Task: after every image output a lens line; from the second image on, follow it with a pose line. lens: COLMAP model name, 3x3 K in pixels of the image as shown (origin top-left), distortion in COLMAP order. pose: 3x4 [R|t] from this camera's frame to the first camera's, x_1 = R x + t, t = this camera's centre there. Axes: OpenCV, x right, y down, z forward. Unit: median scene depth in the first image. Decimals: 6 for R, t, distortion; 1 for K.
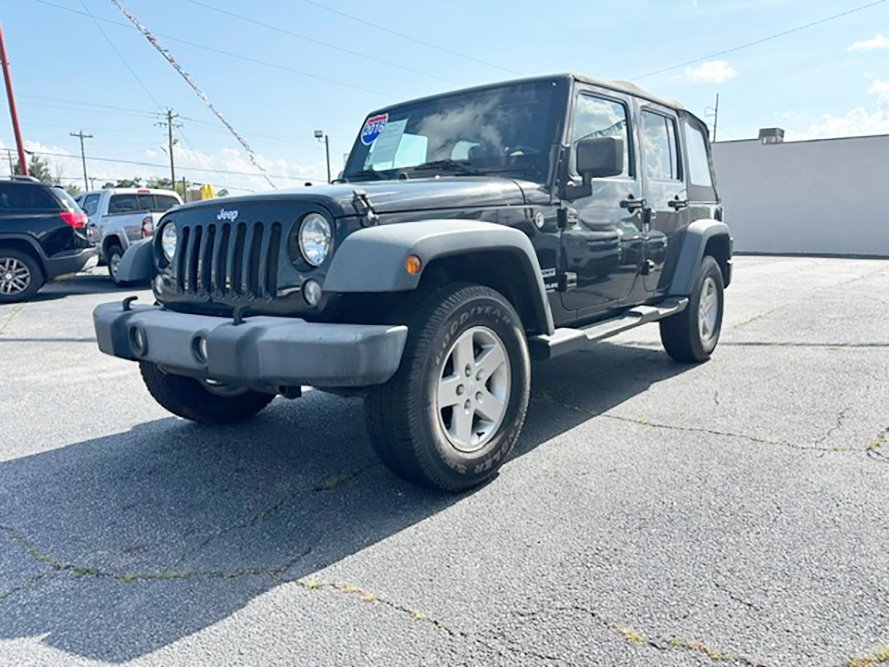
lens RADIAL K [[654.5, 0, 449.8], [0, 654.5, 332.8], [0, 0, 1]] dist [0.057394, -0.111559]
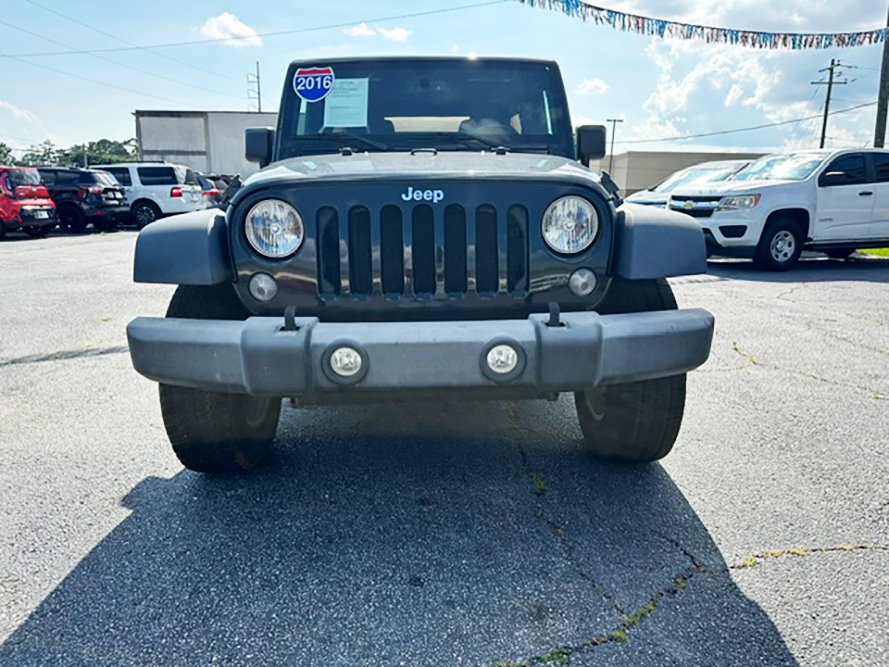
lens RADIAL K [[654.5, 0, 449.8], [0, 654.5, 332.8], [0, 0, 1]] dist [0.057394, -0.111559]
pose [[0.756494, -0.122665, 0.642394, -0.842802], [0.086844, 0.992396, 0.087230, -0.078630], [-0.648209, -0.010201, 0.761394, 0.365069]]
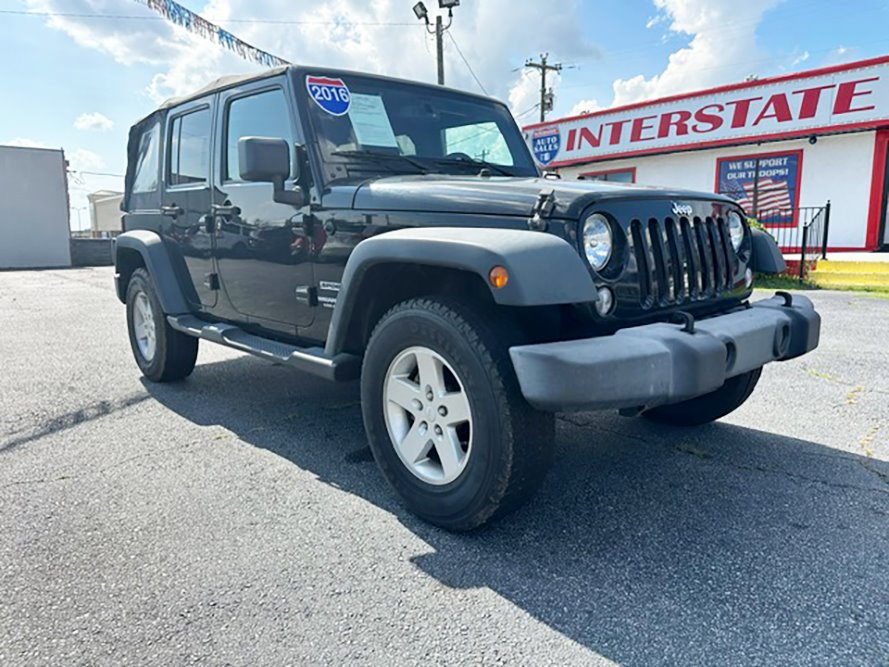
lens RADIAL K [[654.5, 0, 449.8], [0, 654.5, 332.8], [0, 0, 1]] dist [0.057394, -0.111559]
pose [[0.136733, -0.140381, 0.980611, -1.299982], [0.159950, 0.980047, 0.117997, -0.169154], [-0.977609, 0.140715, 0.156459, 1.190508]]
